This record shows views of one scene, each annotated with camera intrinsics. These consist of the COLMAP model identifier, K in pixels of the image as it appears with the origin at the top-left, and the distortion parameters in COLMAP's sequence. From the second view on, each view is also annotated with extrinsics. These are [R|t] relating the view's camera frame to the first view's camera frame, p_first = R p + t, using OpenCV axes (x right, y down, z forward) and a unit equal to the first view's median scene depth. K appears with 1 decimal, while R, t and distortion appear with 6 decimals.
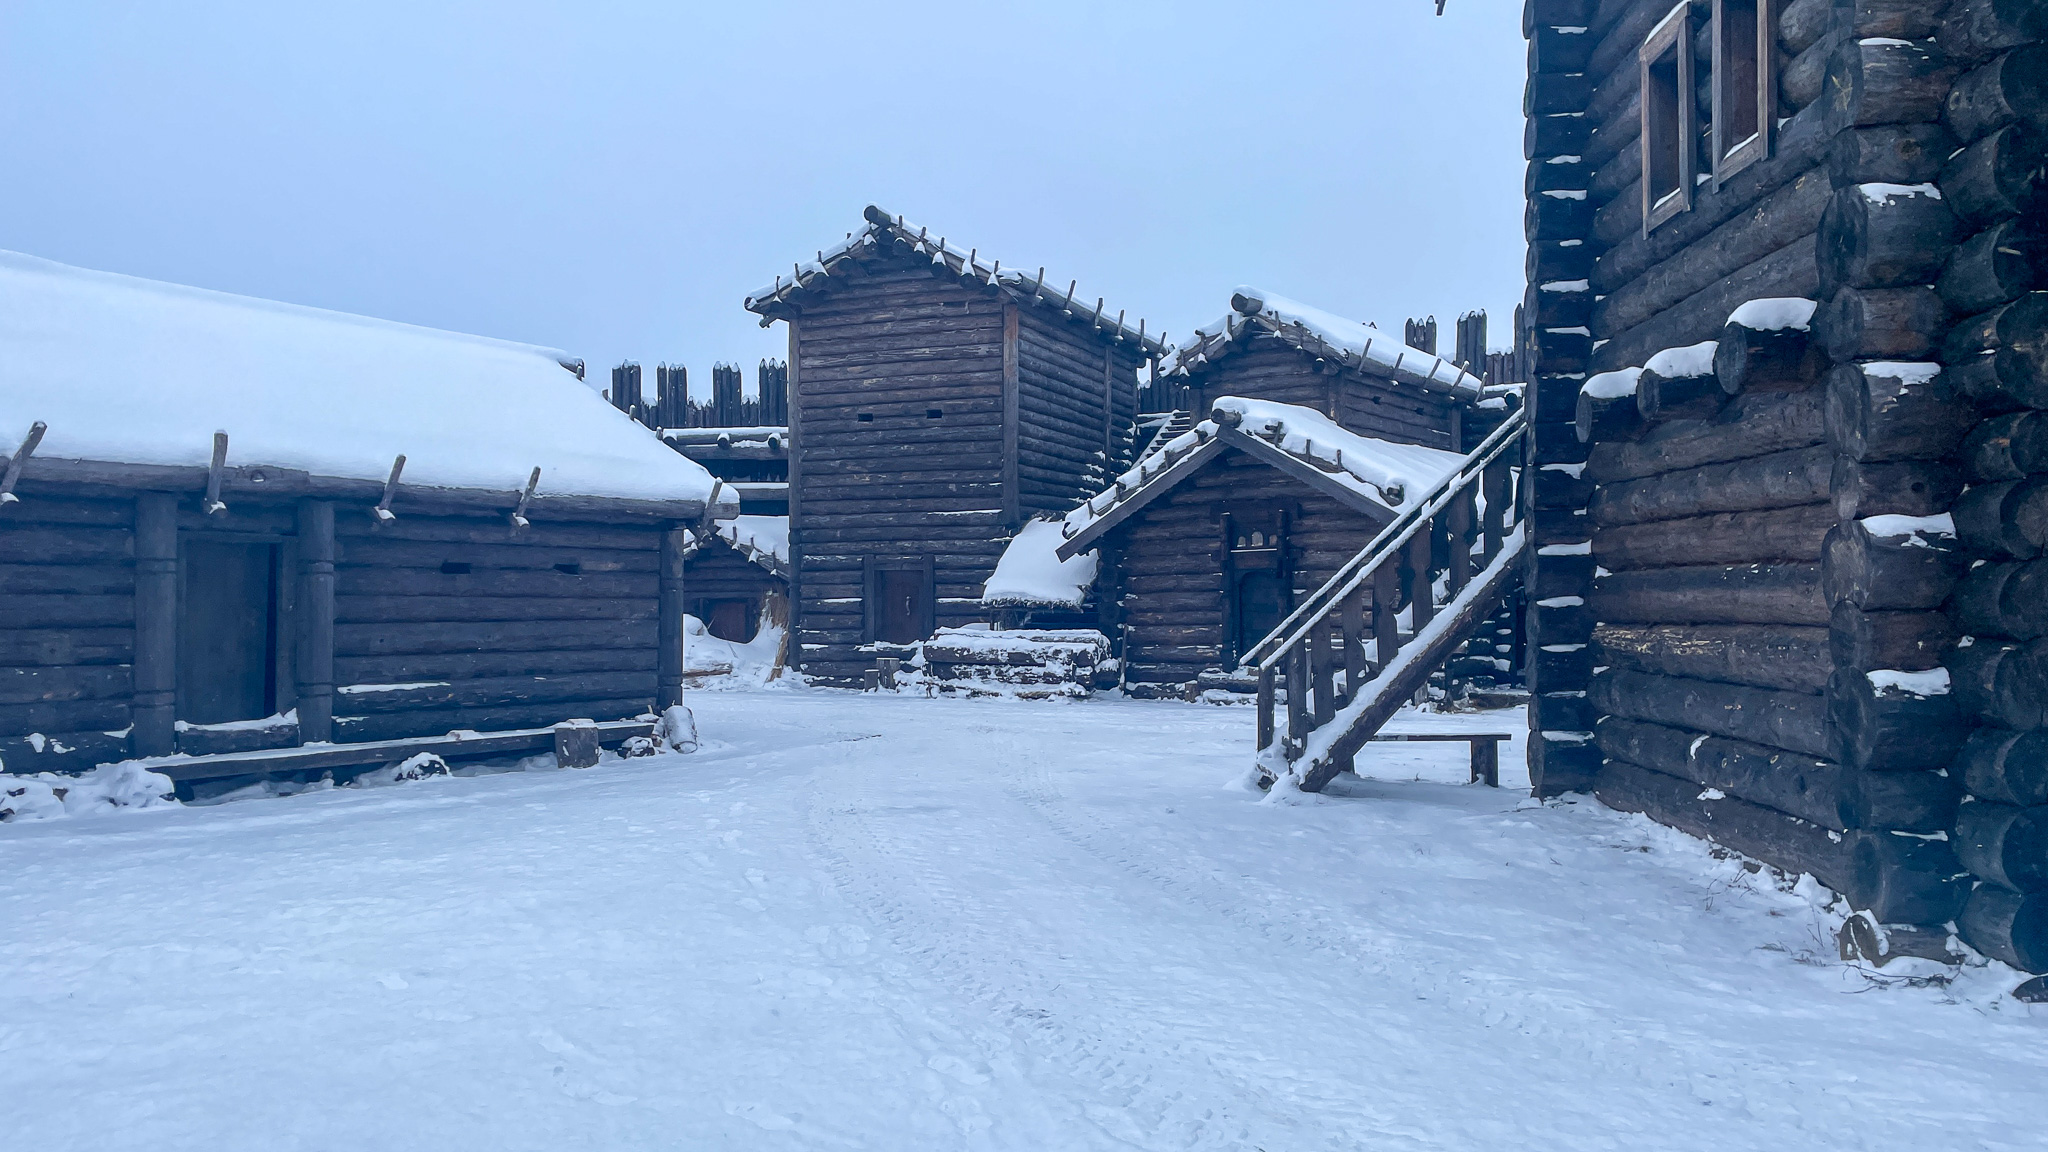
lens RADIAL K [[1565.2, 0, 1023.9], [0, 1565.2, 579.1], [0, 0, 1]] dist [0.047805, 0.001038]
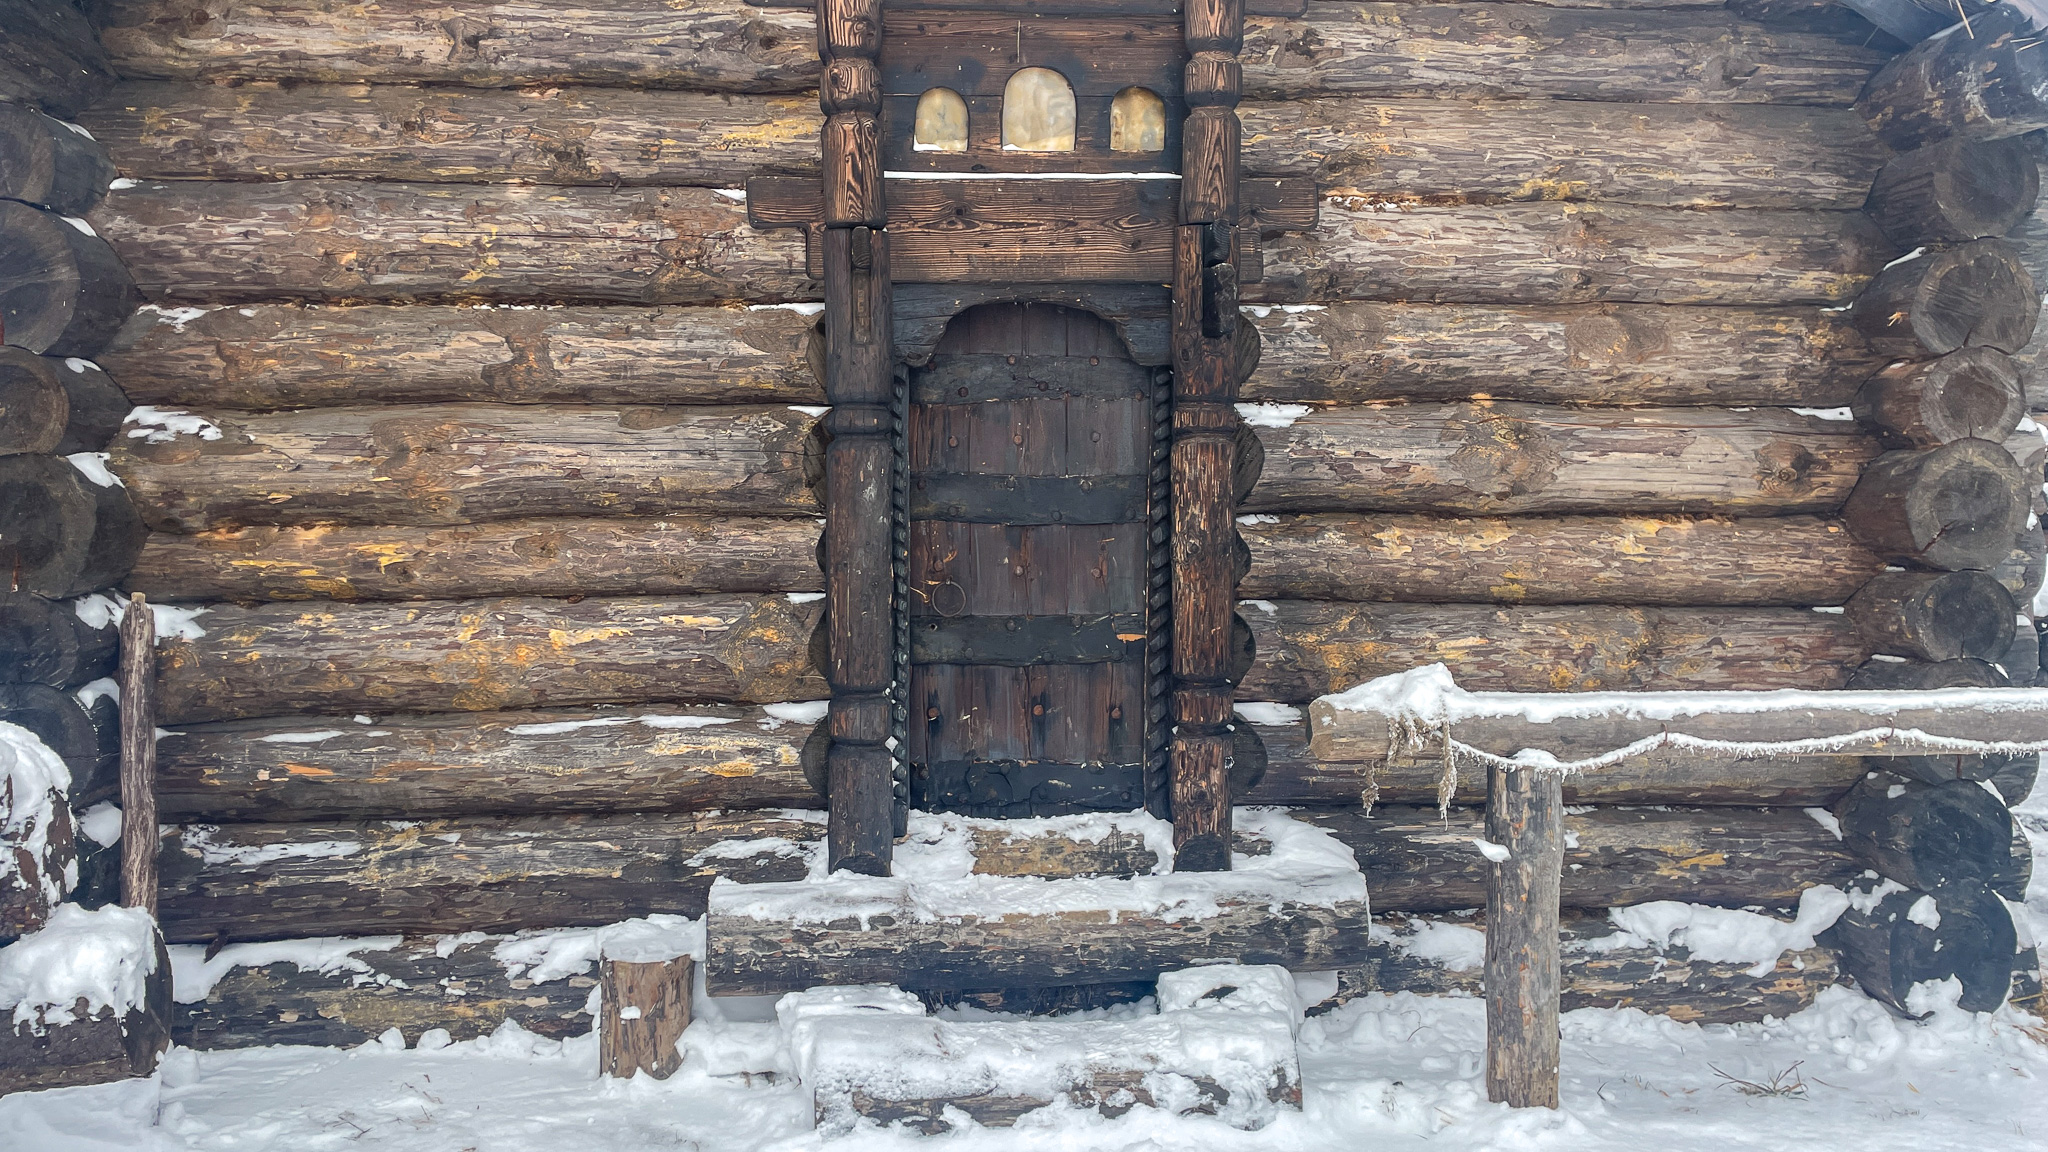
lens RADIAL K [[1565.2, 0, 1023.5], [0, 1565.2, 578.6], [0, 0, 1]] dist [0.047805, 0.001038]
pose [[0.761159, -0.031757, 0.647787, 0.029829], [-0.018486, 0.997332, 0.070614, 0.013995], [-0.648302, -0.065723, 0.758541, 0.838369]]
